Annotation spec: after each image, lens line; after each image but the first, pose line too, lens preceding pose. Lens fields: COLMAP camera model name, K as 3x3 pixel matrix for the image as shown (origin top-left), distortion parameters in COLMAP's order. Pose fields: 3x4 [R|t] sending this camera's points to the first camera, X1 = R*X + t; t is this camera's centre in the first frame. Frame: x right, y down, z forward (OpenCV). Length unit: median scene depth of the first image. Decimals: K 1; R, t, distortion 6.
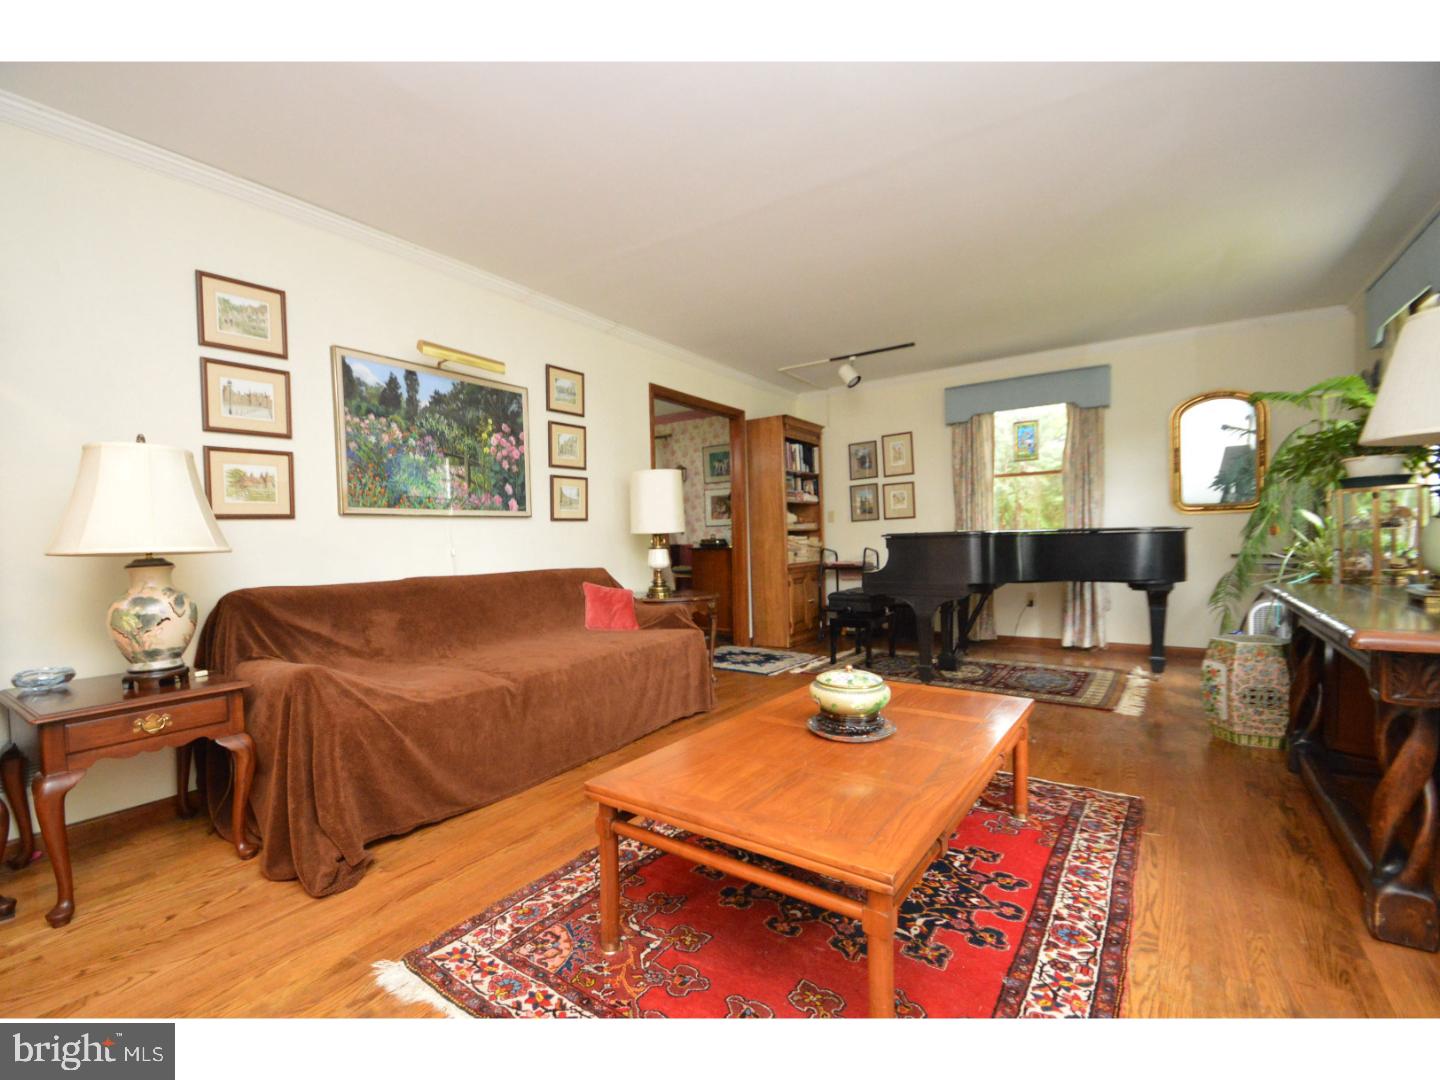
lens RADIAL K [[644.5, 0, 714.4], [0, 644.5, 550.3], [0, 0, 1]] dist [0.009007, -0.008306]
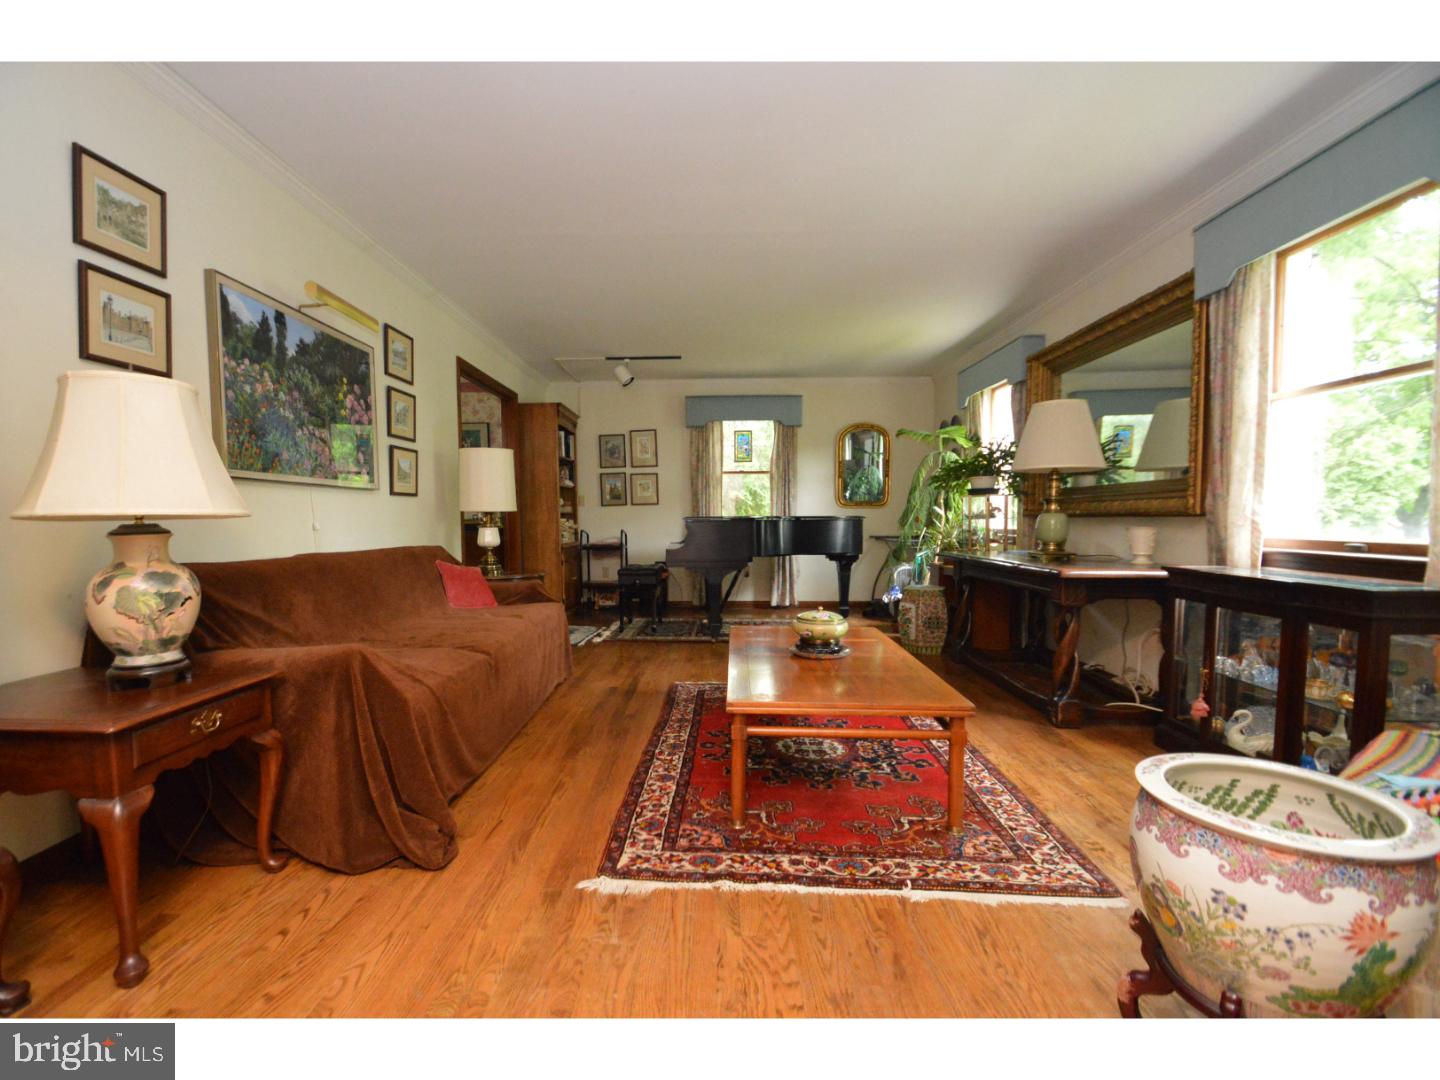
lens RADIAL K [[644.5, 0, 713.1], [0, 644.5, 540.2], [0, 0, 1]] dist [0.009007, -0.008306]
pose [[0.831331, 0.000908, 0.555777, -0.452781], [-0.003591, 0.999987, 0.003739, 0.016770], [-0.555766, -0.005104, 0.831323, -0.027173]]
